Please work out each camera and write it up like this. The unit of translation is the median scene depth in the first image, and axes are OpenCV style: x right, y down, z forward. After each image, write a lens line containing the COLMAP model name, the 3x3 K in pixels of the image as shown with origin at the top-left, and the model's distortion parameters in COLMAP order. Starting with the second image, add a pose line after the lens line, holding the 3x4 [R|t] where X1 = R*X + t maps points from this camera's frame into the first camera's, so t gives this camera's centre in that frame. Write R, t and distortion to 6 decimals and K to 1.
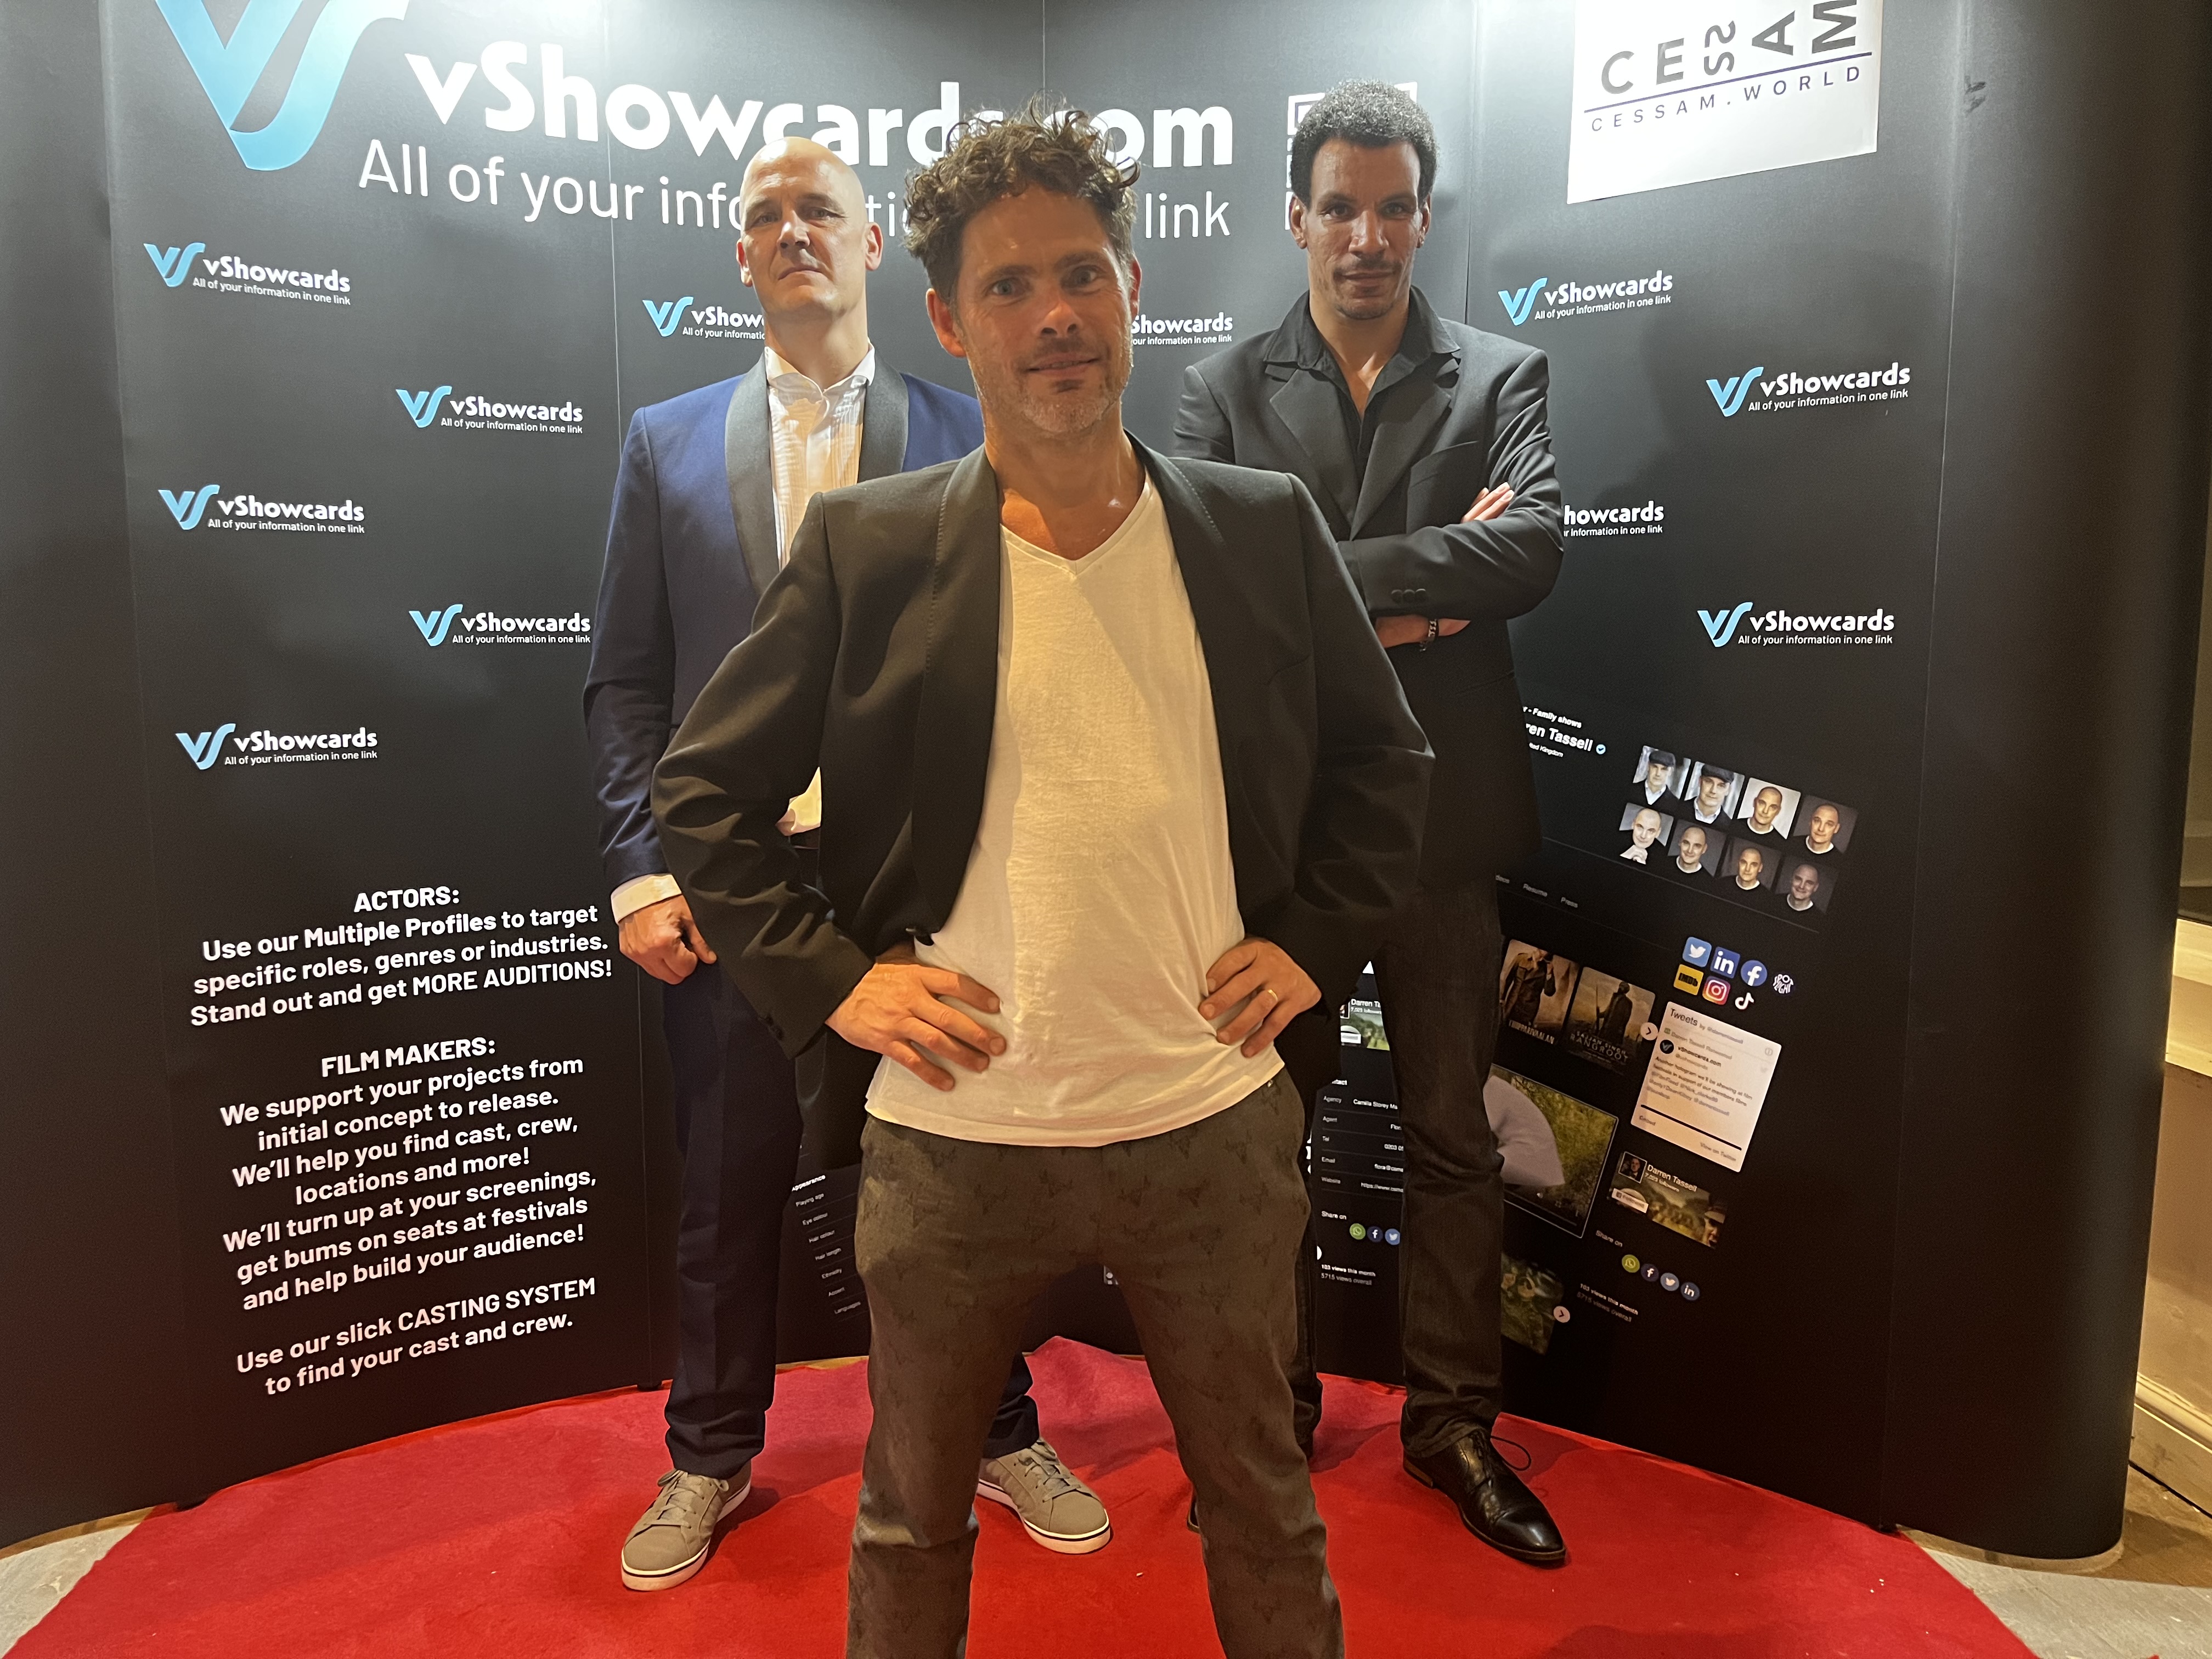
lens RADIAL K [[1697.9, 0, 1105.0], [0, 1697.9, 847.8], [0, 0, 1]] dist [0.038830, -0.039458]
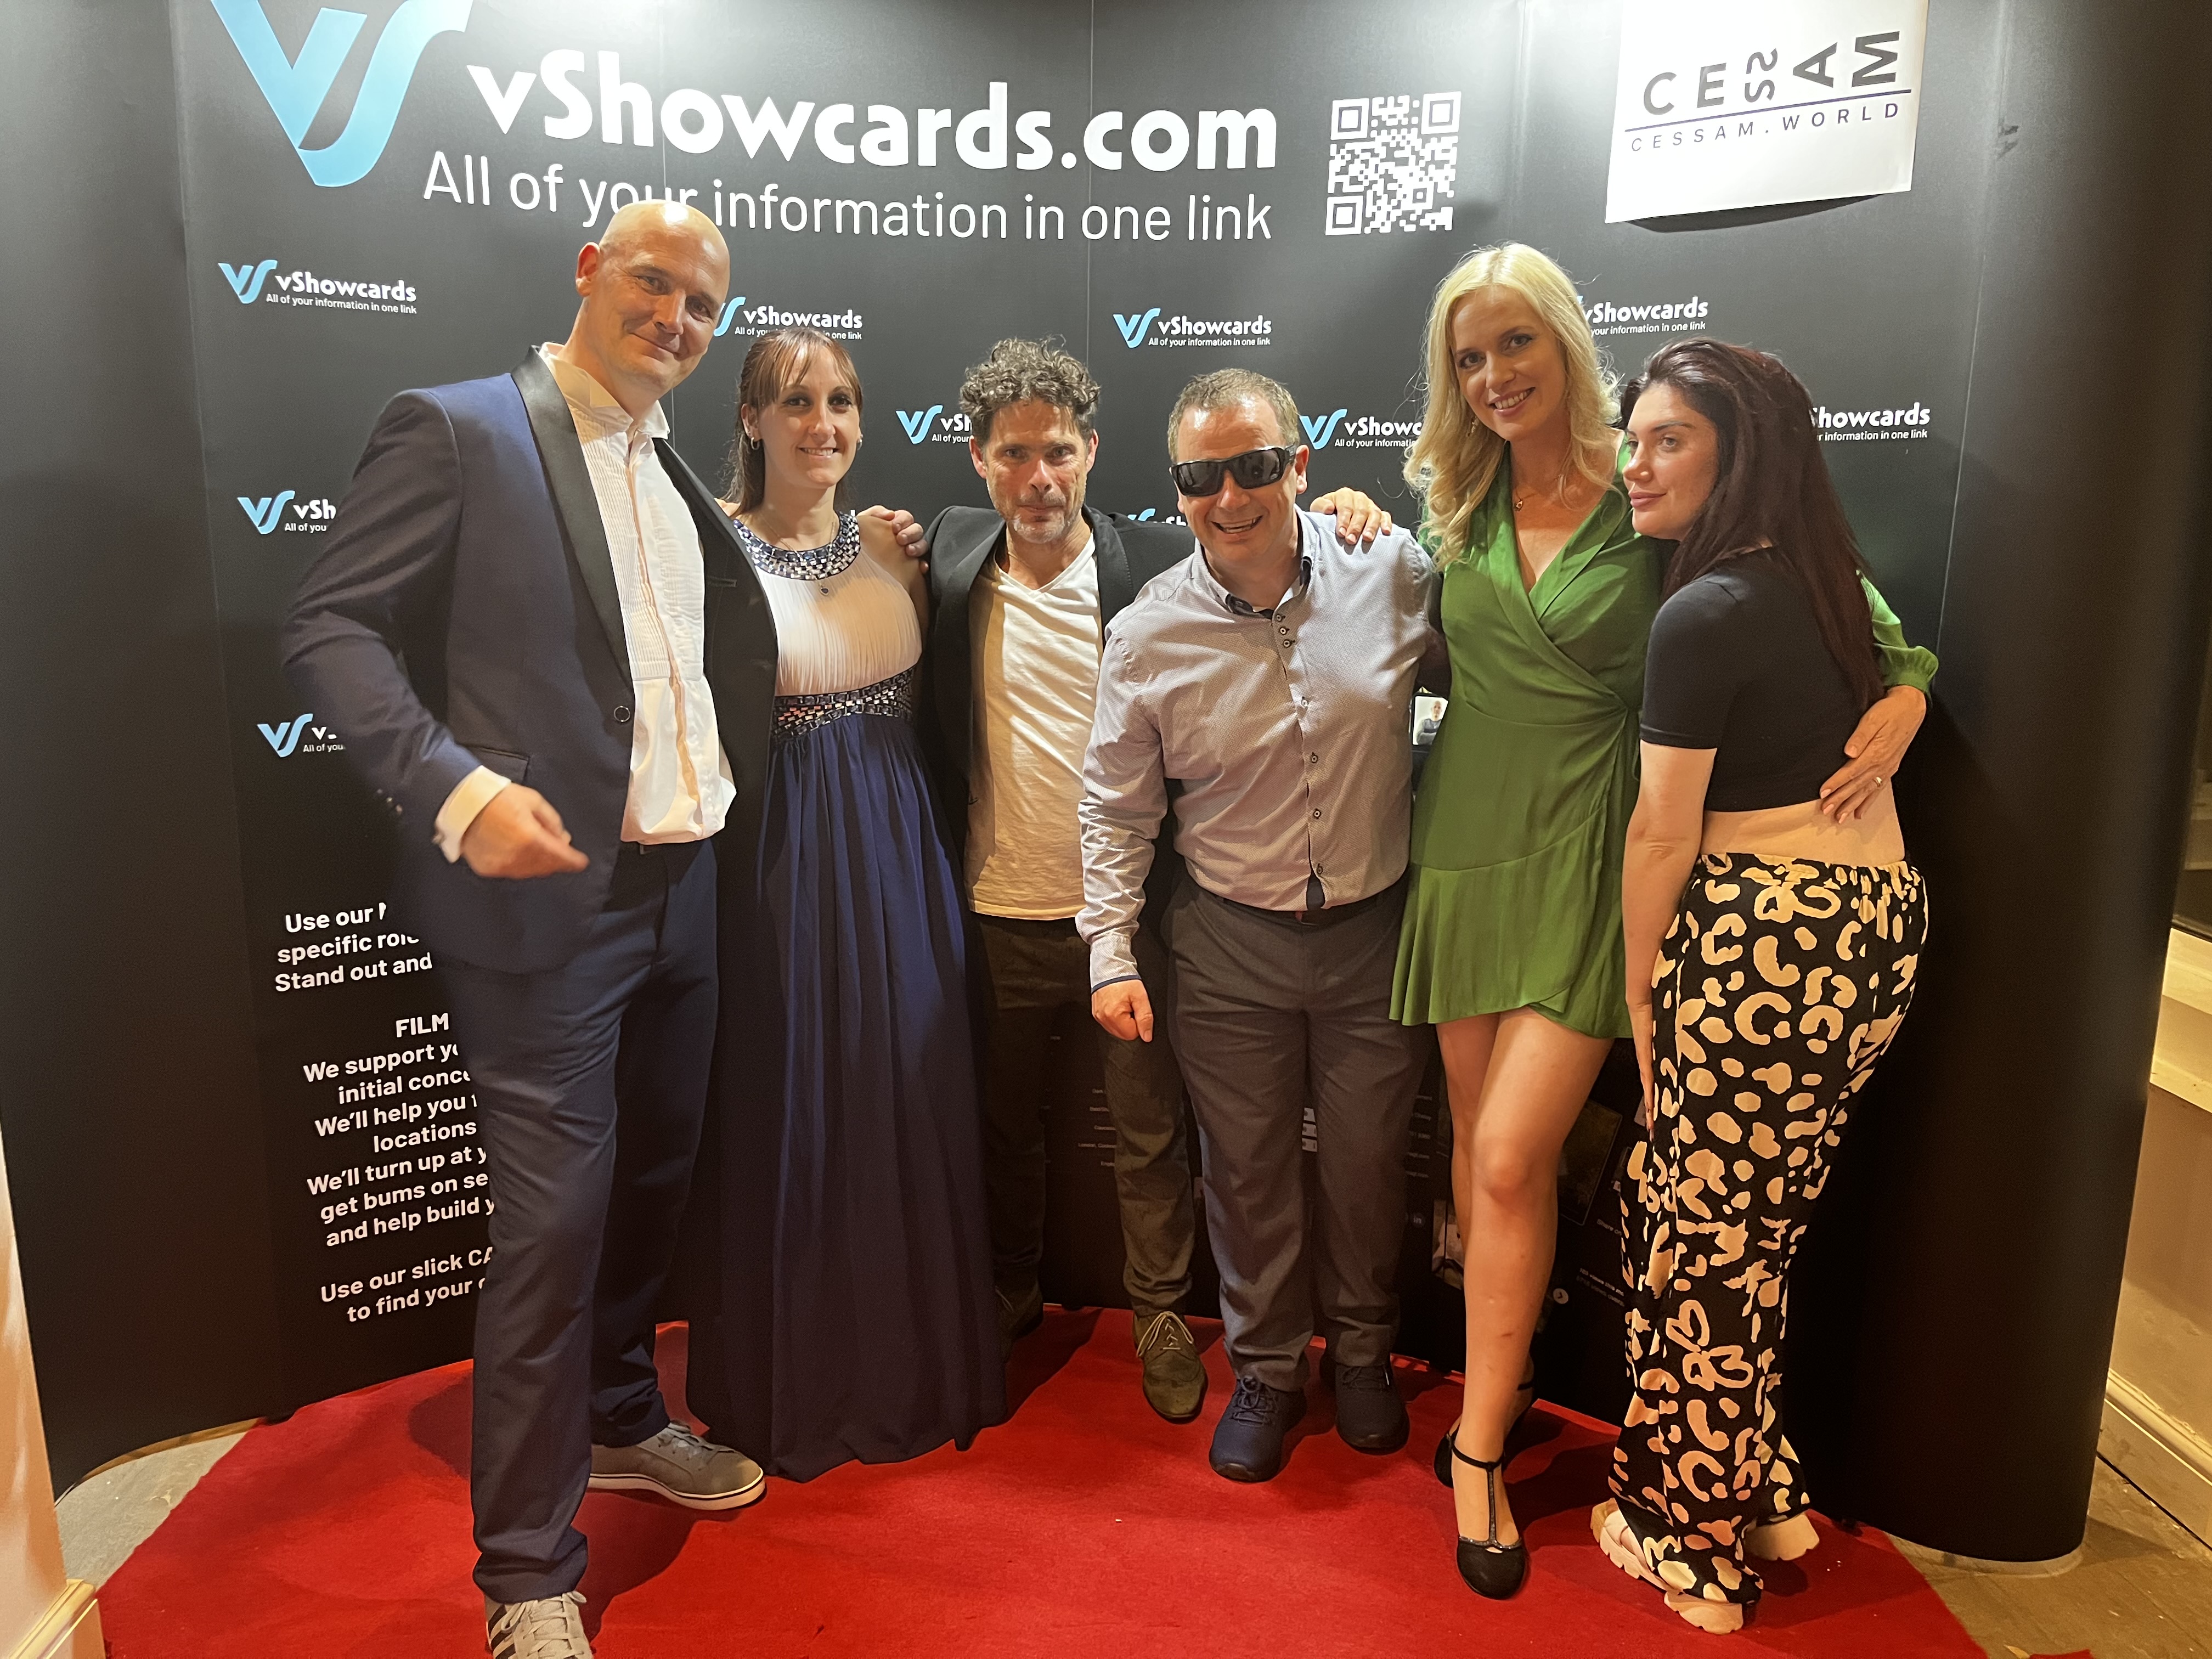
lens RADIAL K [[1697.9, 0, 1125.0], [0, 1697.9, 841.0], [0, 0, 1]] dist [0.038830, -0.039458]
pose [[0.998015, 0.030094, -0.055322, 0.057144], [-0.025973, 0.996939, 0.073749, -0.080671], [0.057372, -0.072166, 0.995741, -0.038998]]
